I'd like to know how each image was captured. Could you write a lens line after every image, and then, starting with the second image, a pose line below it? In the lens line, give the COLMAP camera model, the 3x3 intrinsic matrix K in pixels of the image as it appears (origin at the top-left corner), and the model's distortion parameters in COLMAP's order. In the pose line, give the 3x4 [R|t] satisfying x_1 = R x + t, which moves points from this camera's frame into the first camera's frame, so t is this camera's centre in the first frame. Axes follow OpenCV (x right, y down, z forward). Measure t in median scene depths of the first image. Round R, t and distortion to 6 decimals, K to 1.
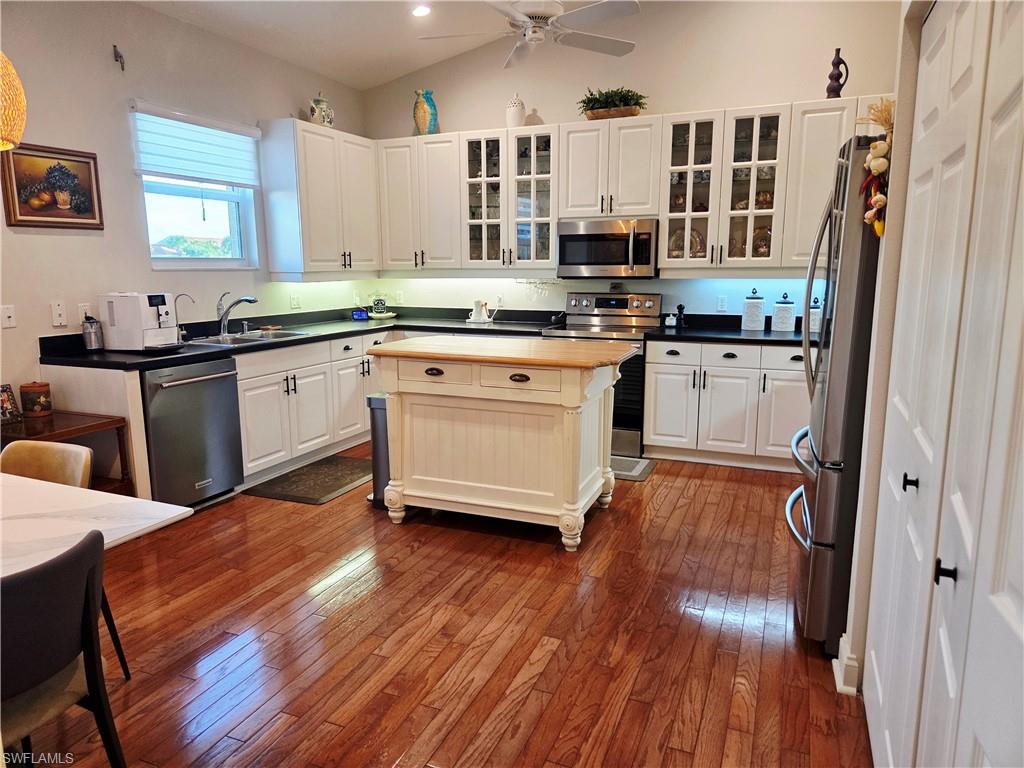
lens RADIAL K [[698.4, 0, 512.5], [0, 698.4, 382.1], [0, 0, 1]] dist [0.098403, -0.086701]
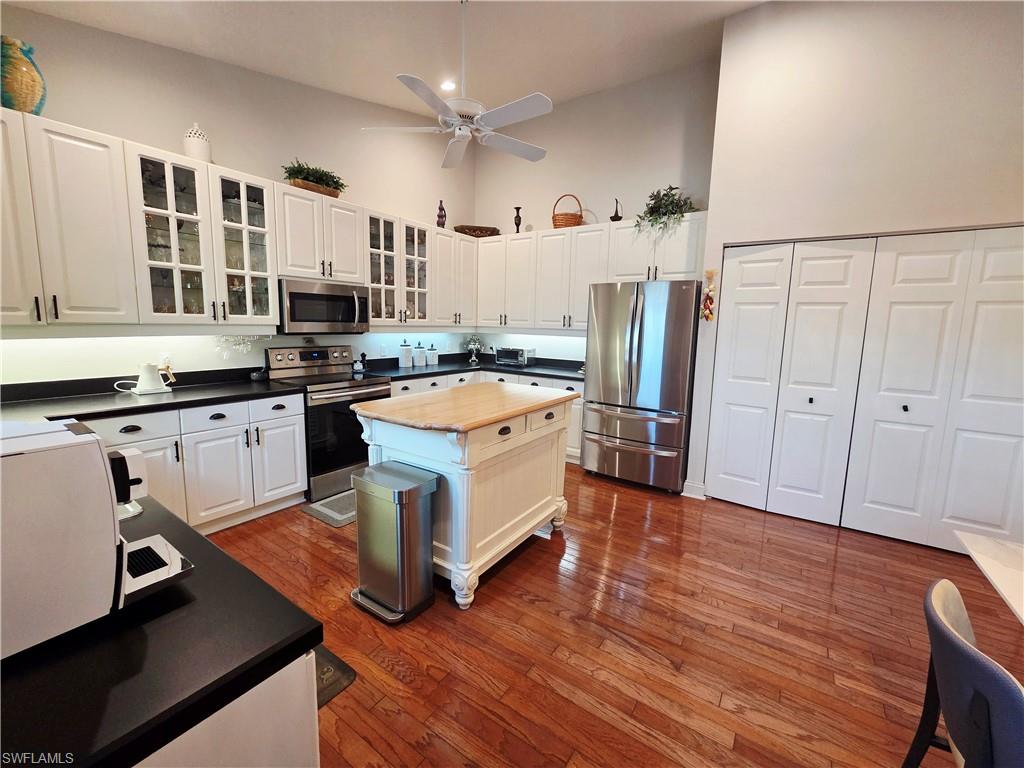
lens RADIAL K [[421.6, 0, 517.6], [0, 421.6, 376.5], [0, 0, 1]] dist [0.002075, -0.000287]
pose [[0.190055, -0.118759, 0.974564, -0.498504], [0.141018, 0.985666, 0.092611, -0.104991], [-0.971593, 0.119830, 0.204078, 0.600561]]
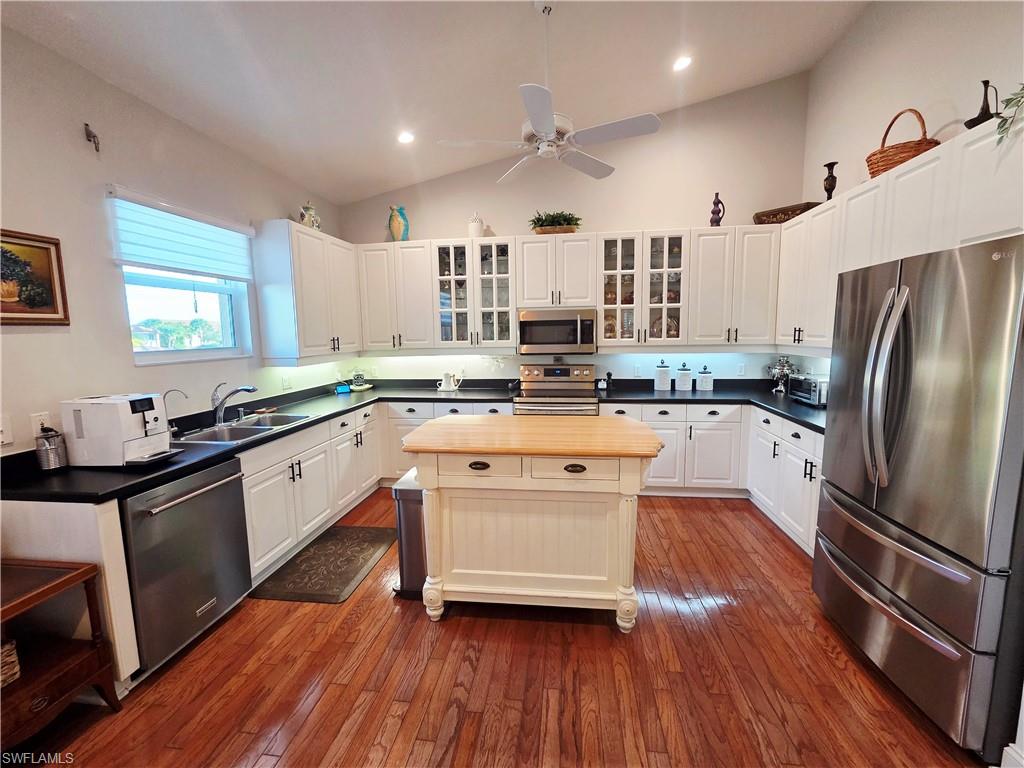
lens RADIAL K [[421.6, 0, 517.6], [0, 421.6, 376.5], [0, 0, 1]] dist [0.002075, -0.000287]
pose [[0.962288, -0.041816, 0.268800, -0.150829], [0.058571, 0.996788, -0.054618, -0.072868], [-0.265653, 0.068302, 0.961646, 0.293678]]
